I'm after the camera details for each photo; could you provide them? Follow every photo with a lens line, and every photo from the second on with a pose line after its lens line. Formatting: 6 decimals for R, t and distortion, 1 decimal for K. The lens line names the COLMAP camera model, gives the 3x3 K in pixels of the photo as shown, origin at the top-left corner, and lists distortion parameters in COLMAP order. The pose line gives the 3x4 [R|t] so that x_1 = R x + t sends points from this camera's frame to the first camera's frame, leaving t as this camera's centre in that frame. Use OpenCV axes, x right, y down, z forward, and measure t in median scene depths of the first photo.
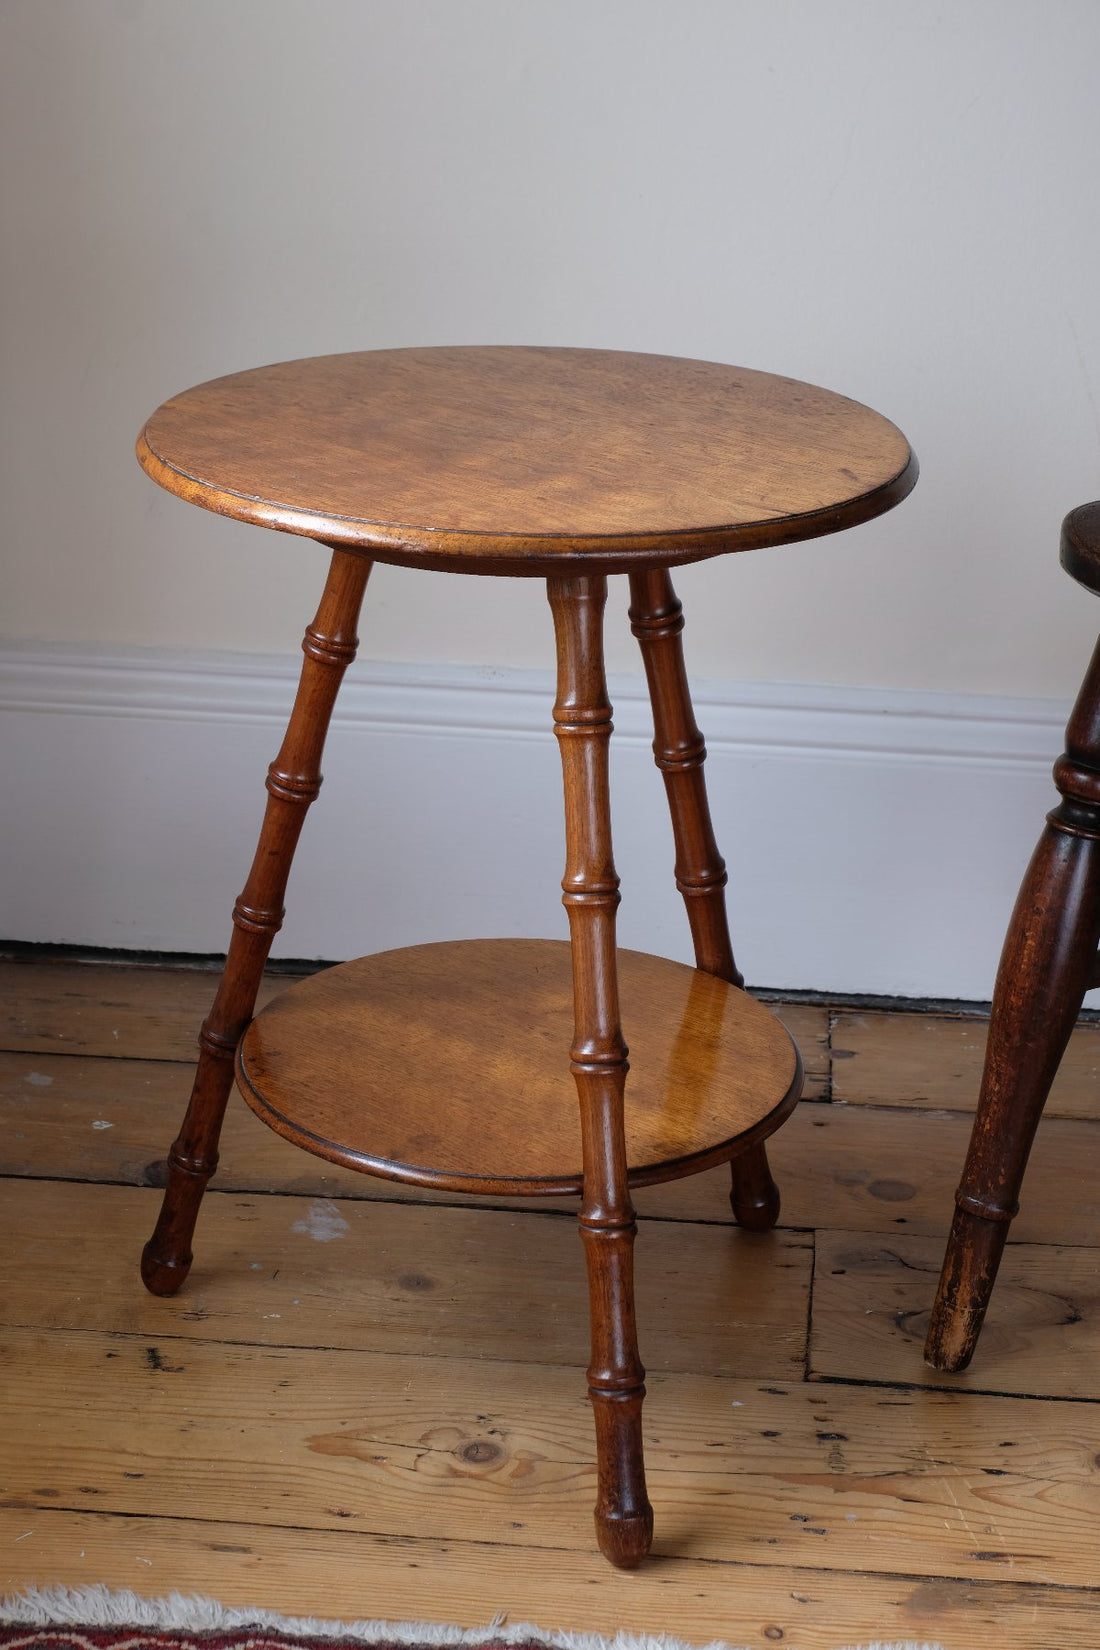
lens RADIAL K [[3156.7, 0, 550.0], [0, 3156.7, 825.0], [0, 0, 1]] dist [0.008362, 0.172990]
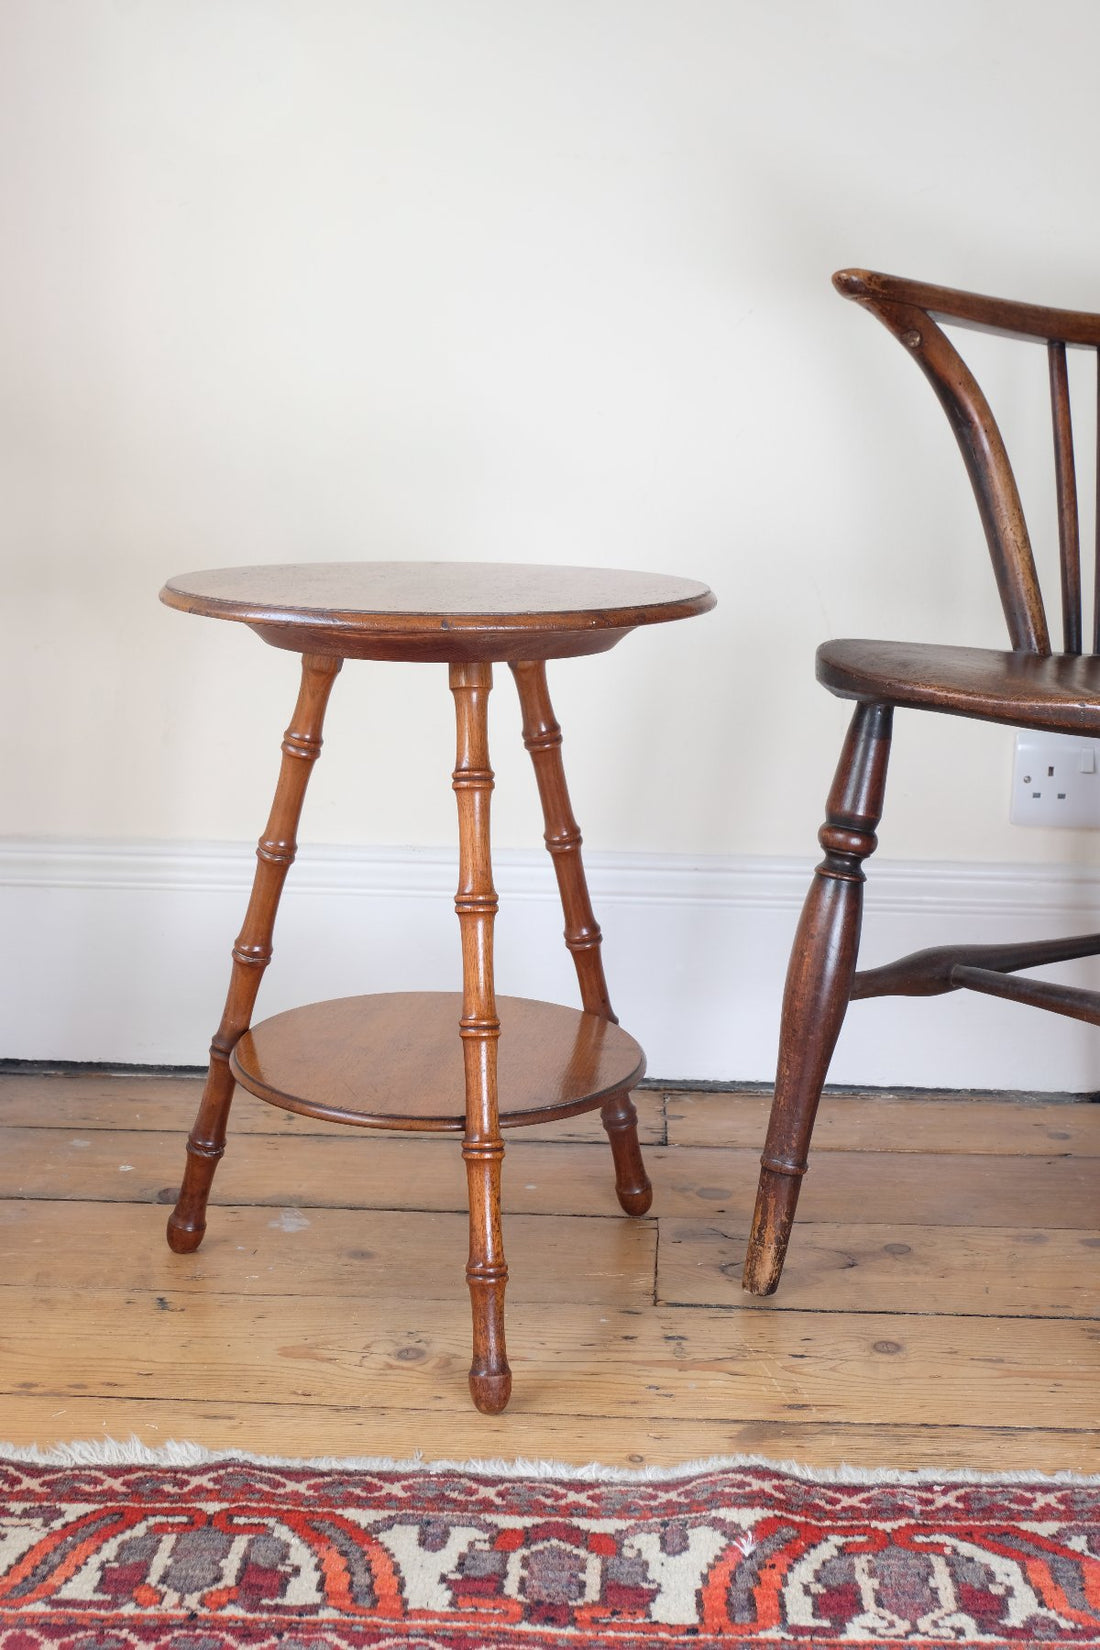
lens RADIAL K [[2199.6, 0, 550.0], [0, 2199.6, 825.0], [0, 0, 1]] dist [-0.022885, 0.072826]
pose [[0.998904, -0.019853, 0.042384, 0.001874], [0.026771, 0.985174, -0.169457, 0.139552], [-0.038392, 0.170406, 0.984626, 0.058674]]
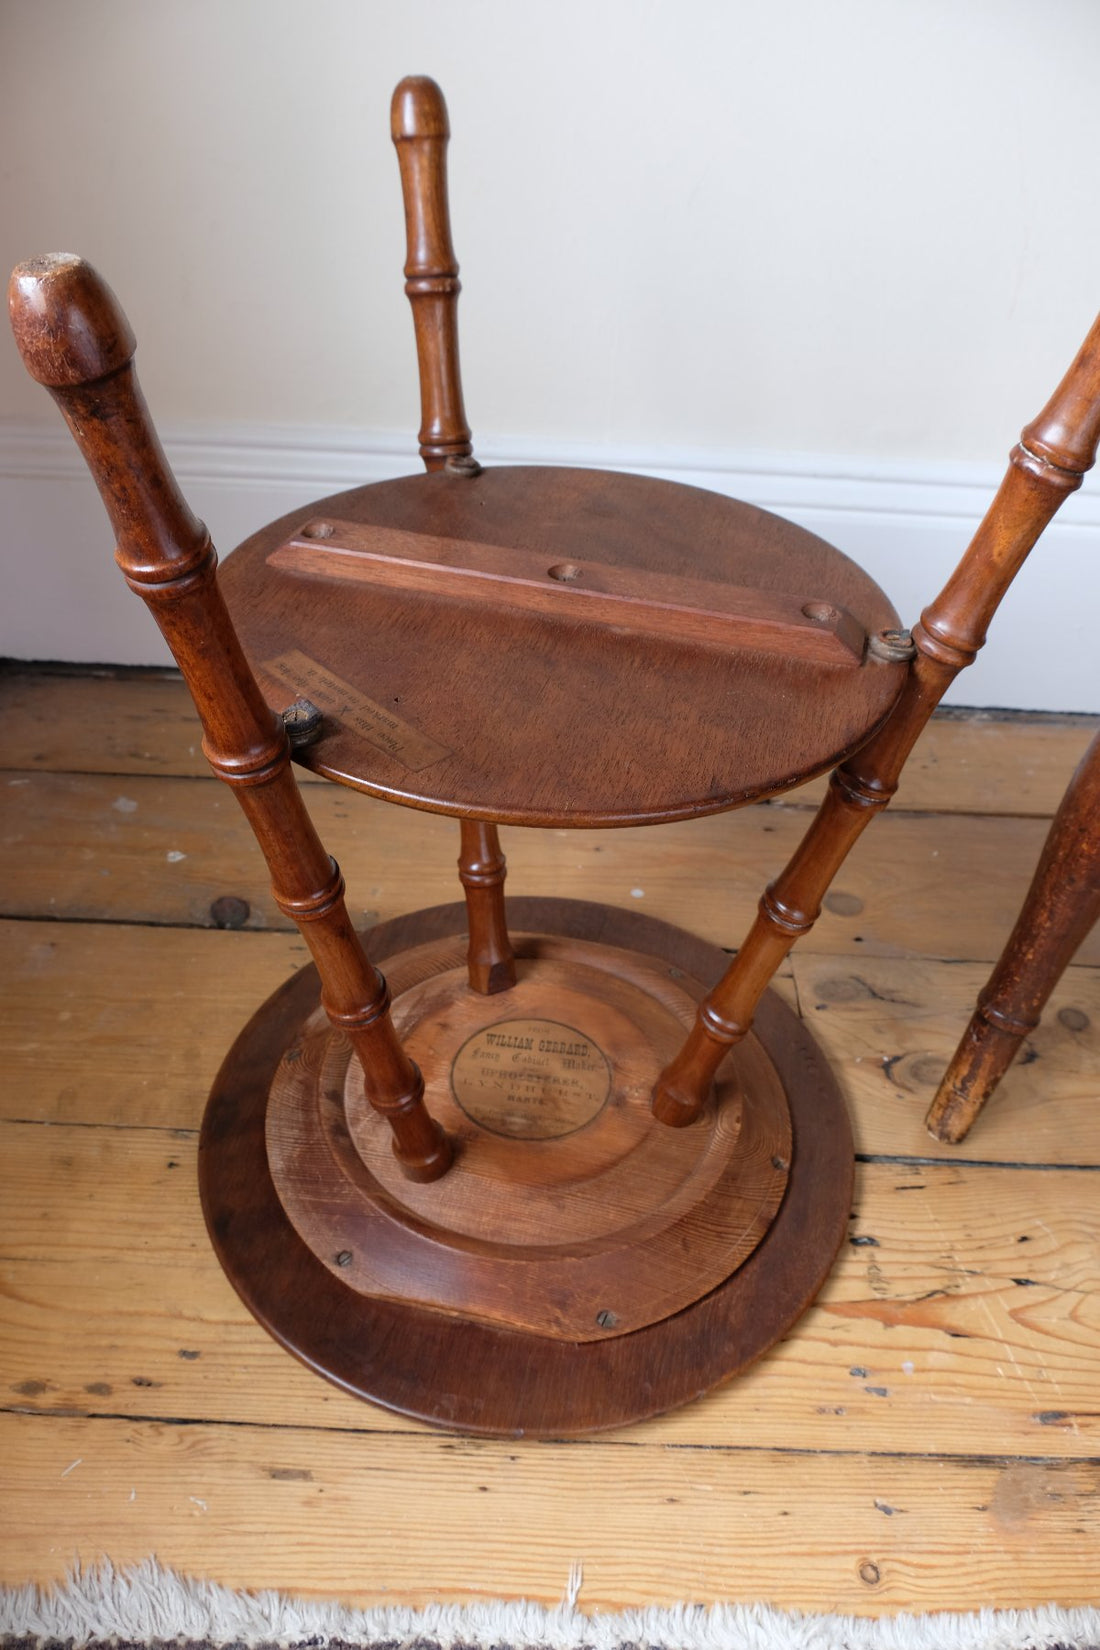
lens RADIAL K [[1250.0, 0, 550.0], [0, 1250.0, 825.0], [0, 0, 1]] dist [-0.047971, 0.006817]
pose [[0.997269, -0.032218, 0.066459, -0.039467], [0.011111, 0.955041, 0.296266, -0.064945], [-0.073016, -0.294718, 0.952790, 0.669144]]
